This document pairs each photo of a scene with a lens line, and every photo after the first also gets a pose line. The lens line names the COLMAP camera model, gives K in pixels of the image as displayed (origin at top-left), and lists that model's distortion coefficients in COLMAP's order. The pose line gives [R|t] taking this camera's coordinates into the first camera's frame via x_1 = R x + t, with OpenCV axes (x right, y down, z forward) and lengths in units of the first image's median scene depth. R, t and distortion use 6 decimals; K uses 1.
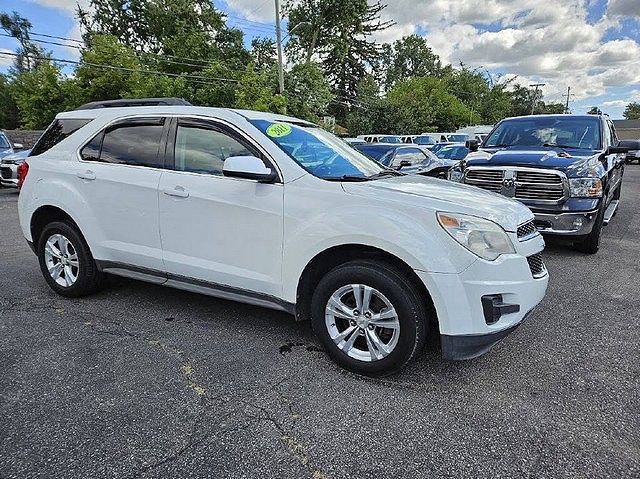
lens RADIAL K [[460.1, 0, 316.3], [0, 460.1, 235.8], [0, 0, 1]] dist [0.048432, -0.046249]
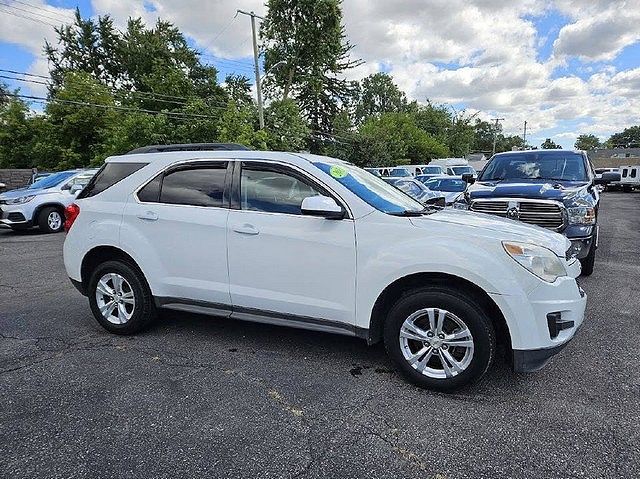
lens RADIAL K [[460.1, 0, 323.0], [0, 460.1, 240.3], [0, 0, 1]] dist [0.048432, -0.046249]
pose [[0.996018, -0.027123, 0.084921, -0.116082], [0.031993, 0.997889, -0.056524, -0.001832], [-0.083209, 0.059016, 0.994783, -0.043437]]
